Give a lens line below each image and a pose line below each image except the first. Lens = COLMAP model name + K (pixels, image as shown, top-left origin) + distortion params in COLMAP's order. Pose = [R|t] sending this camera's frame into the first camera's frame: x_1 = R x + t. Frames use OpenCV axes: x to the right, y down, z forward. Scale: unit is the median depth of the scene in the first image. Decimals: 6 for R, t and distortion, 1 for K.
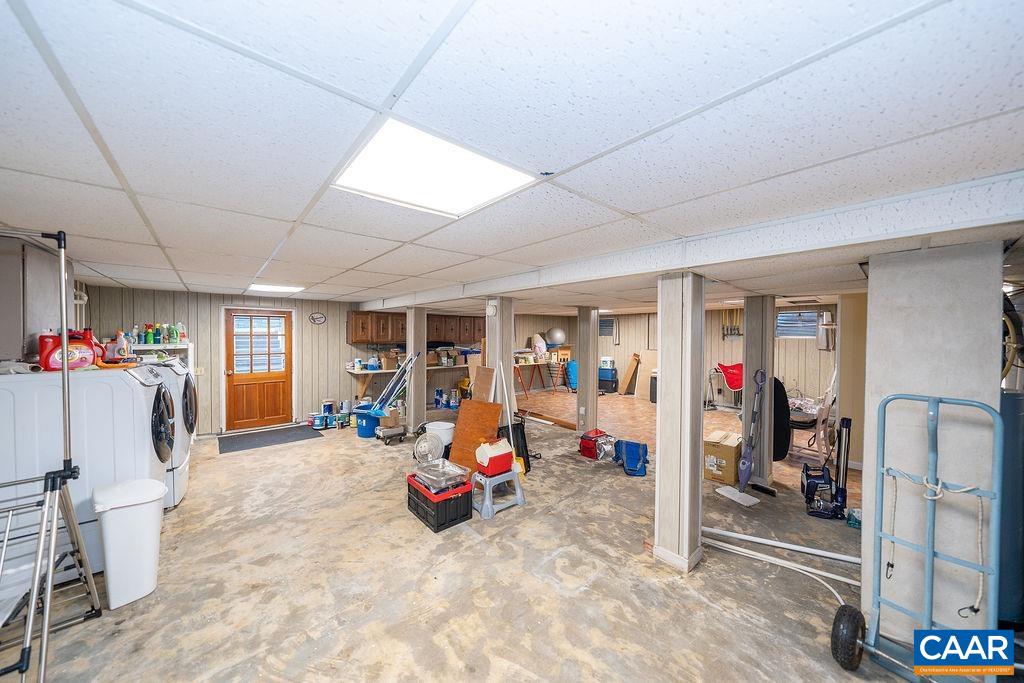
lens RADIAL K [[348.3, 0, 515.0], [0, 348.3, 341.2], [0, 0, 1]] dist [-0.005127, 0.000641]
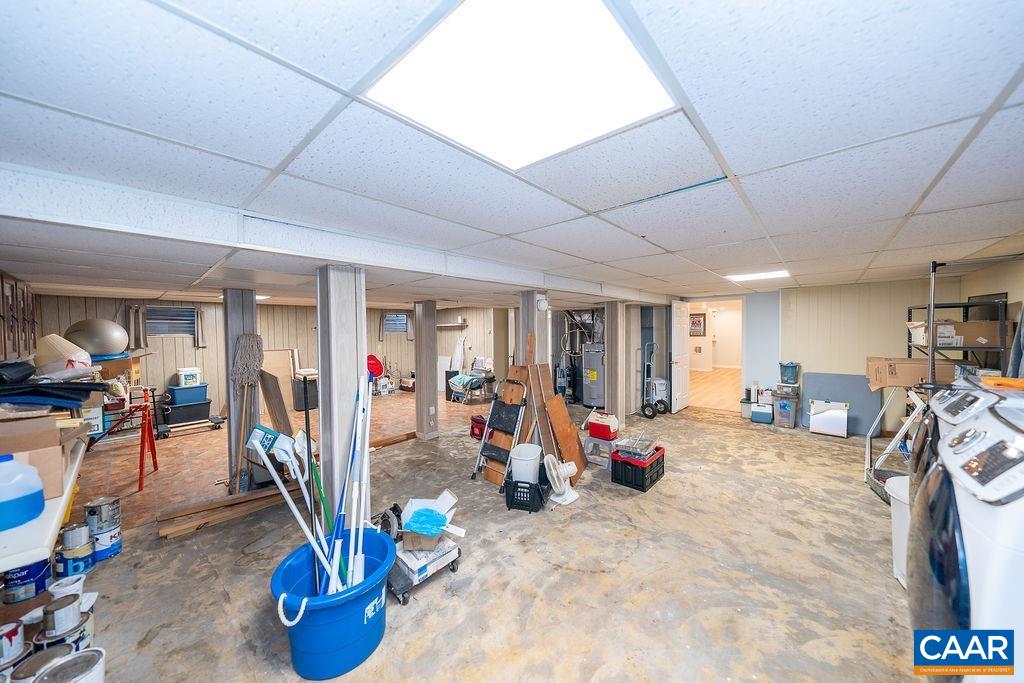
lens RADIAL K [[348.3, 0, 511.3], [0, 348.3, 339.4], [0, 0, 1]] dist [-0.005127, 0.000641]
pose [[-0.125245, -0.032693, 0.991587, -1.179948], [0.031097, 0.998837, 0.036859, -0.033001], [-0.991638, 0.035452, -0.124083, 1.388644]]
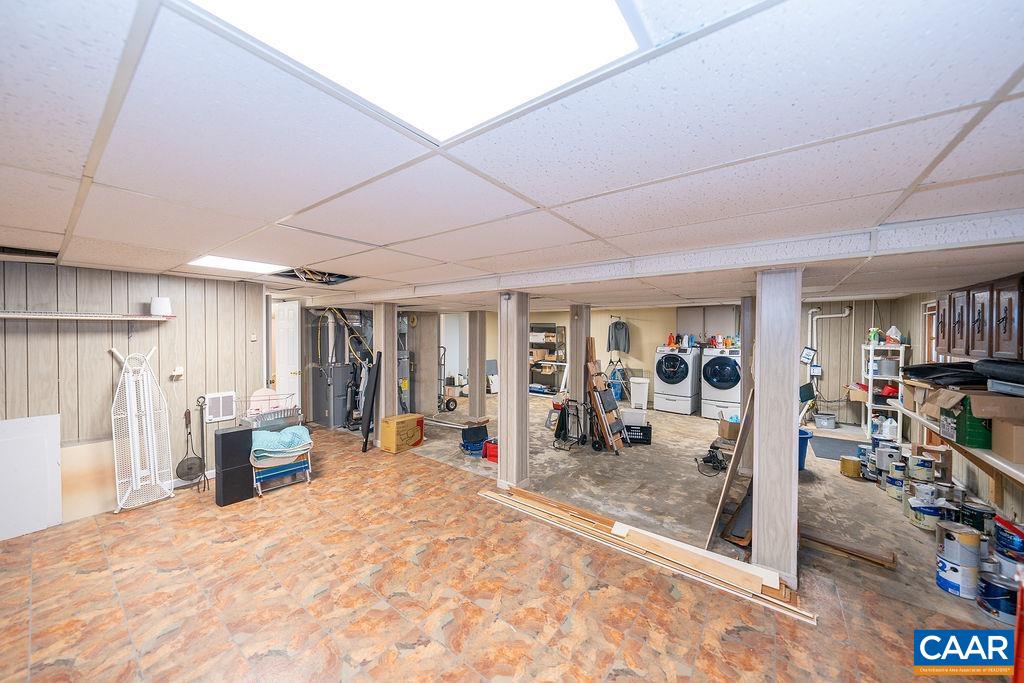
lens RADIAL K [[348.3, 0, 517.0], [0, 348.3, 338.9], [0, 0, 1]] dist [-0.005127, 0.000641]
pose [[-0.975124, -0.007964, -0.221517, 0.549305], [-0.015446, 0.999366, 0.032065, -0.047512], [0.221122, 0.034689, -0.974629, 2.577095]]
